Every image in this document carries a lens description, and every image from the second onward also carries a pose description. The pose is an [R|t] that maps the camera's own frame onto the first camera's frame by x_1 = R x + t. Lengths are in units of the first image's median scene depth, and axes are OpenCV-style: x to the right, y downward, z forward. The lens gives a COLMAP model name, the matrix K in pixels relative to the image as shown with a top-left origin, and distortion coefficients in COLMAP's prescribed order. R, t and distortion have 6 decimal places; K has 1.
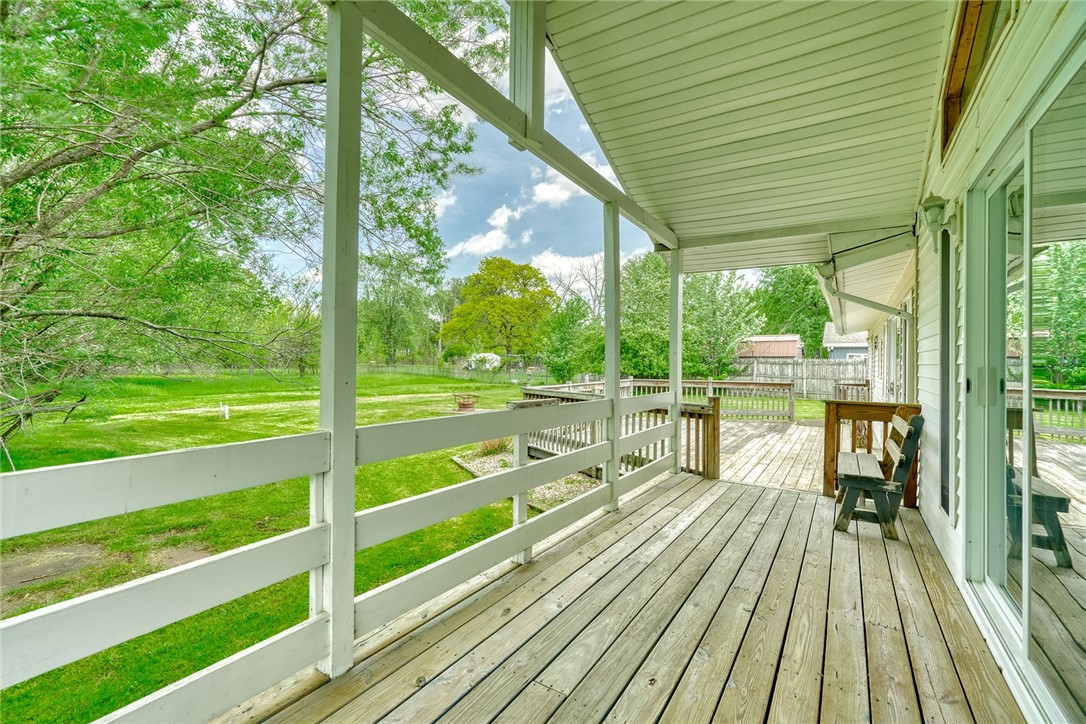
lens RADIAL K [[491.7, 0, 543.8], [0, 491.7, 360.7], [0, 0, 1]] dist [-0.002241, 0.000689]
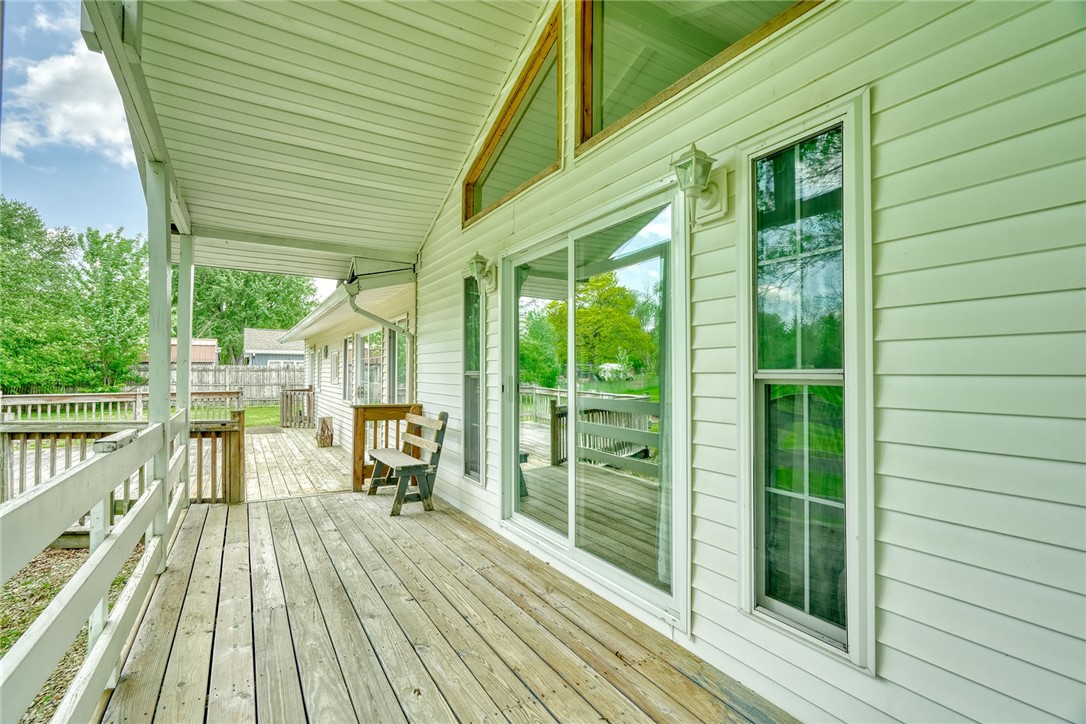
lens RADIAL K [[491.7, 0, 536.8], [0, 491.7, 362.1], [0, 0, 1]] dist [-0.002241, 0.000689]
pose [[0.457876, 0.010004, 0.888960, -0.237596], [-0.002656, 0.999948, -0.009884, -0.008736], [-0.889012, 0.002164, 0.457879, 0.128592]]
